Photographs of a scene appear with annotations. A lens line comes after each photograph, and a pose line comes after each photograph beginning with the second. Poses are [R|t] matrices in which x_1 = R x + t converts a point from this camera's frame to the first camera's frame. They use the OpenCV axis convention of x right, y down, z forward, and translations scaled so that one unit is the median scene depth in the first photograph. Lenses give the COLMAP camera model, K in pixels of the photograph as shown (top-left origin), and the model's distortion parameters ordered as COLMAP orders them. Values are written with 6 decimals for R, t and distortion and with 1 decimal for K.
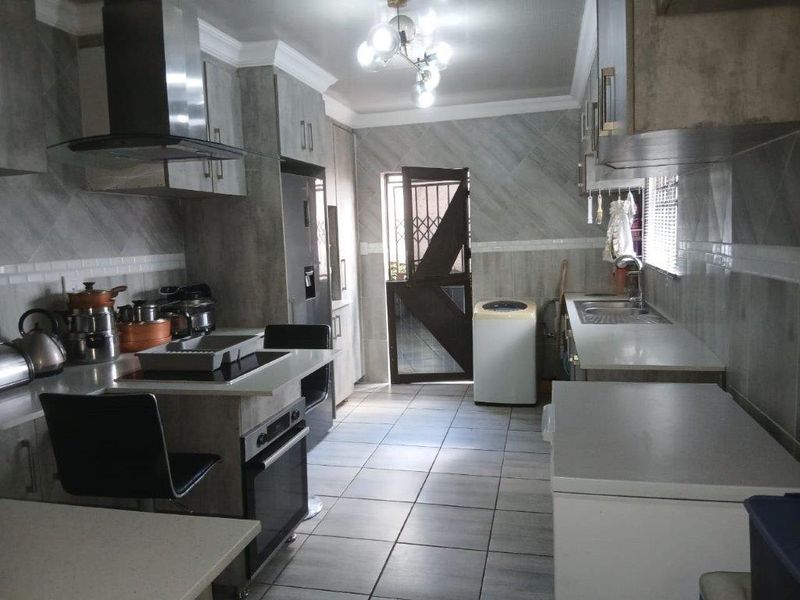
lens RADIAL K [[600.5, 0, 397.0], [0, 600.5, 283.5], [0, 0, 1]] dist [0.072675, -0.090726]
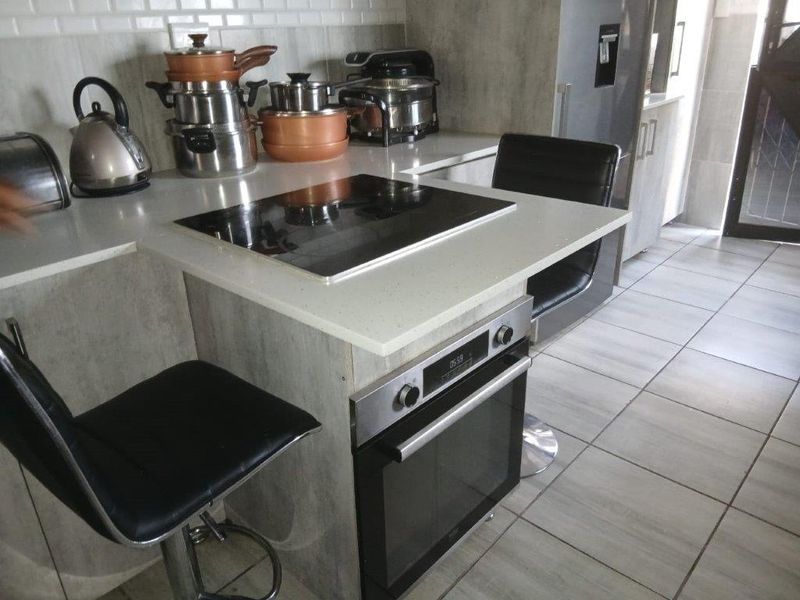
lens RADIAL K [[604.1, 0, 400.0], [0, 604.1, 300.0], [0, 0, 1]] dist [0.095668, -0.180890]
pose [[0.878313, 0.210569, -0.429217, -0.025533], [-0.043156, 0.929036, 0.367464, 0.008461], [0.476135, -0.304225, 0.825072, 0.402421]]
